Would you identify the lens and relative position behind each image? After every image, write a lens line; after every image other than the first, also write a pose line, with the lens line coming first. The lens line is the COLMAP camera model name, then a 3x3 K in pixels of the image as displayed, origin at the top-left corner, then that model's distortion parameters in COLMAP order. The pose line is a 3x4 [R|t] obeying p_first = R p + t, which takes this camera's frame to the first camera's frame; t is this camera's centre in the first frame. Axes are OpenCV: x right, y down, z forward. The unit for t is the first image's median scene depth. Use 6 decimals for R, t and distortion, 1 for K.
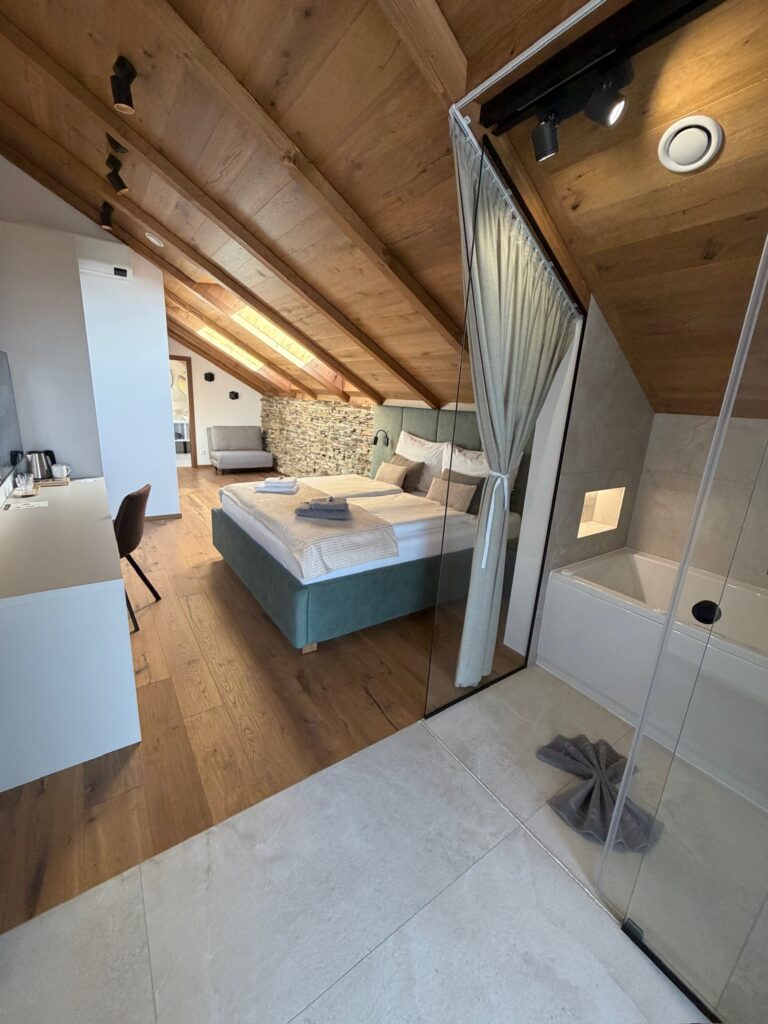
lens RADIAL K [[407.0, 0, 385.2], [0, 407.0, 511.2], [0, 0, 1]] dist [-0.000282, 0.000089]
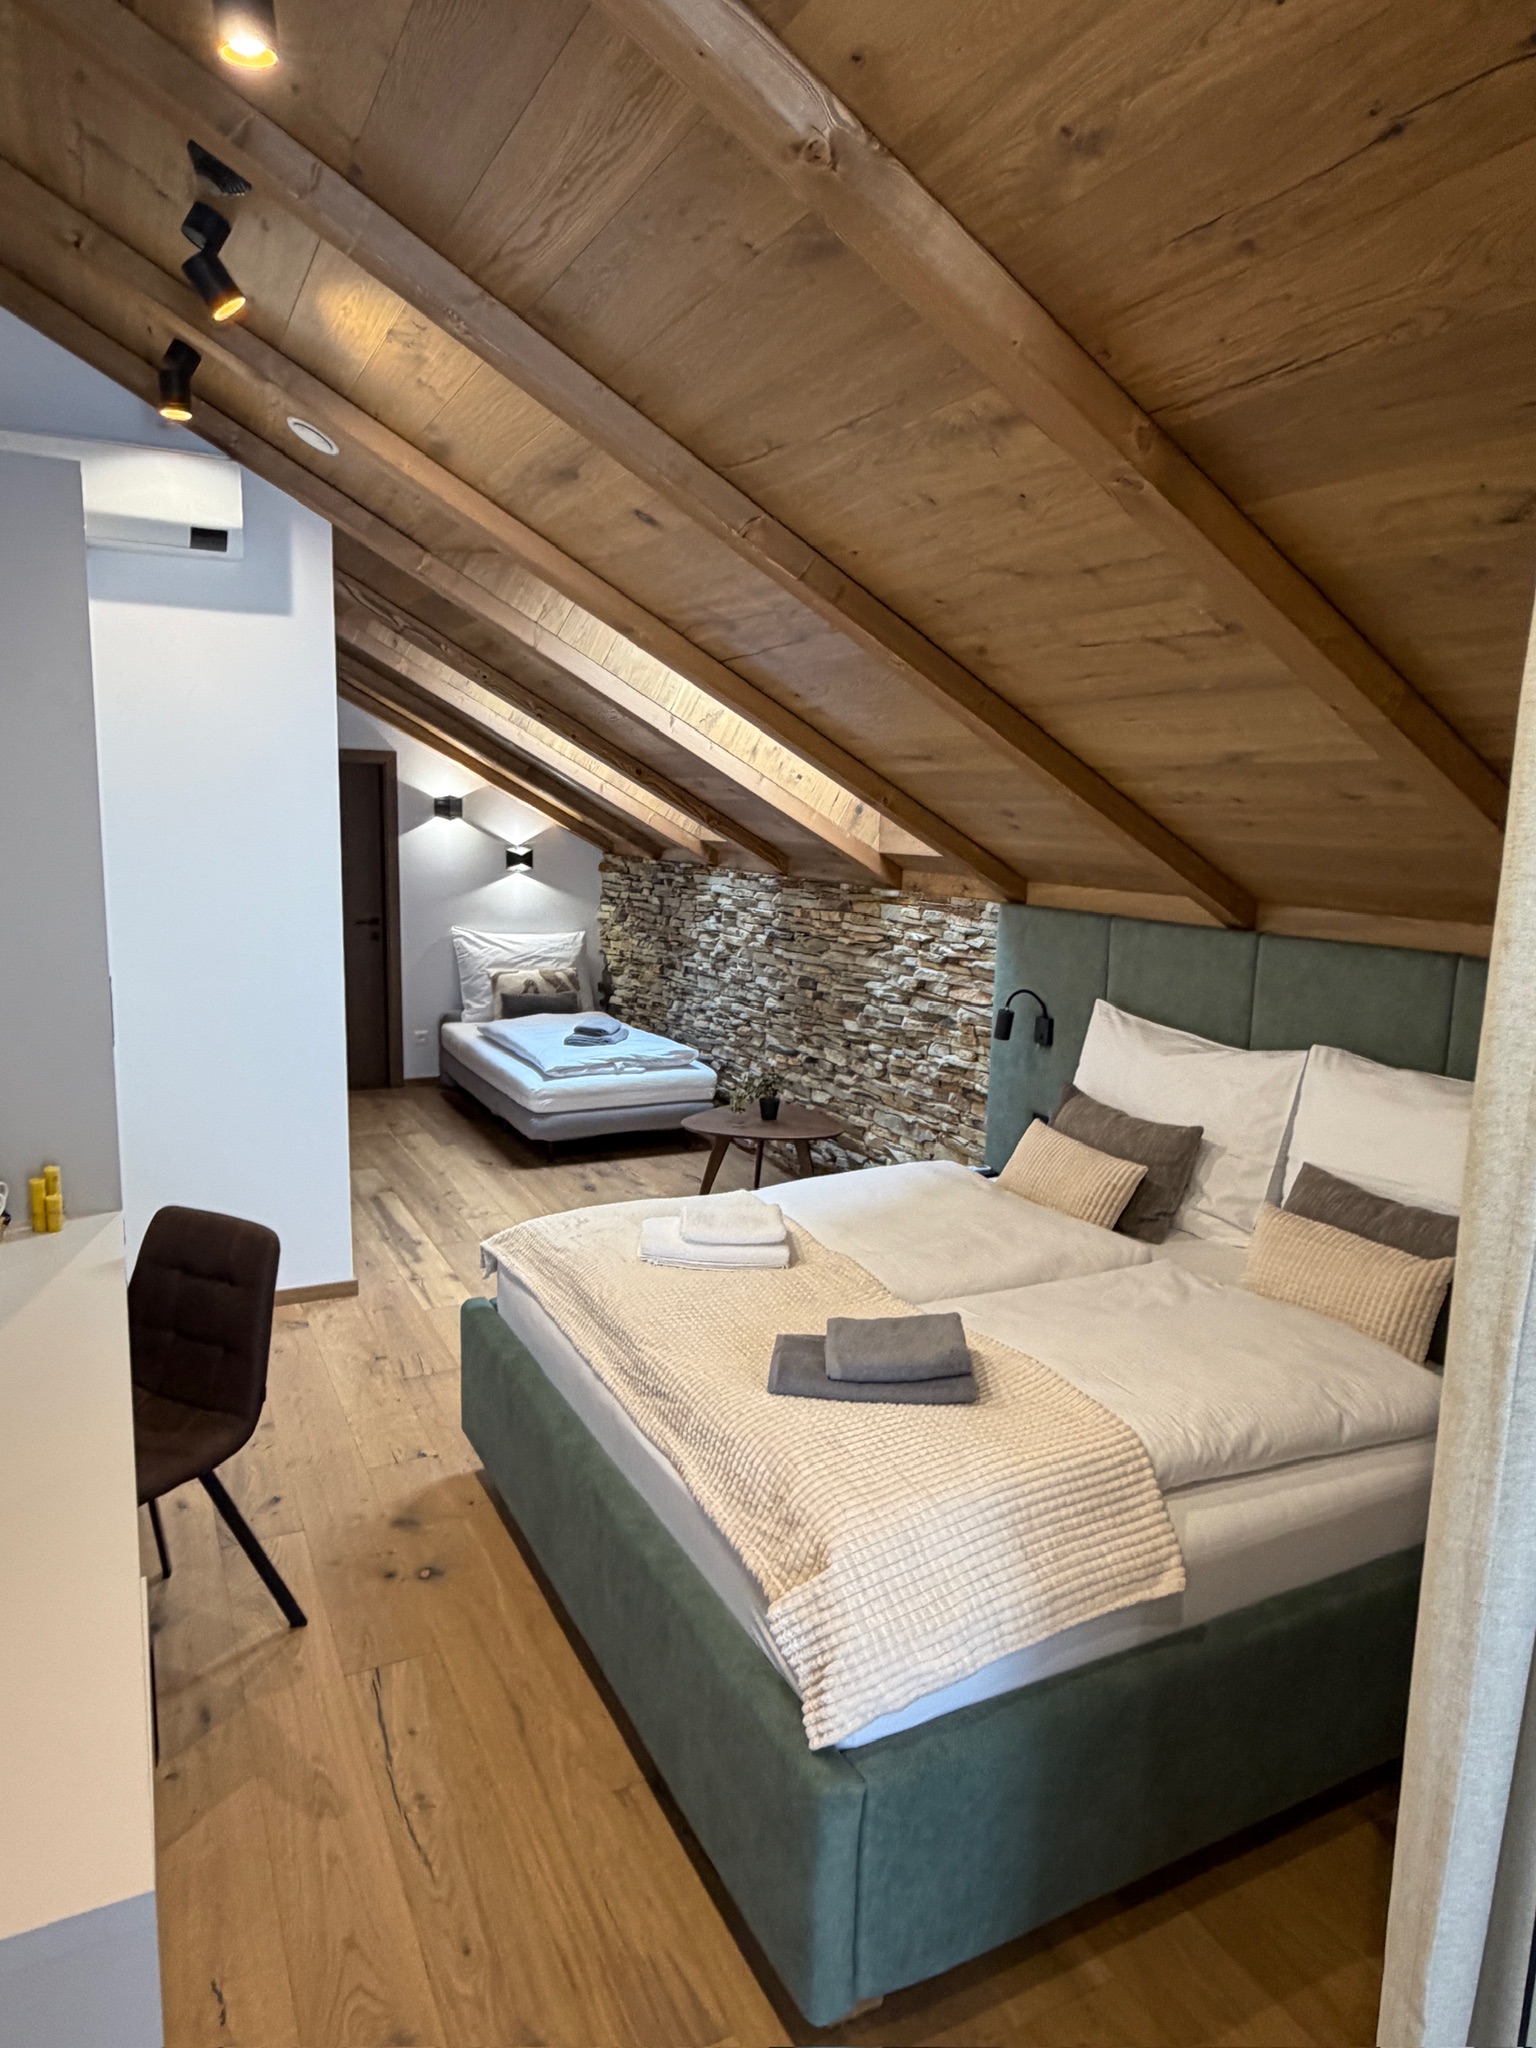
lens RADIAL K [[1287.4, 0, 769.0], [0, 1287.4, 1021.9], [0, 0, 1]] dist [0.004901, -0.001576]
pose [[0.989316, -0.014112, -0.145102, -0.070935], [-0.002107, 0.993816, -0.111021, -0.095418], [0.145771, 0.110140, 0.983168, 0.106301]]
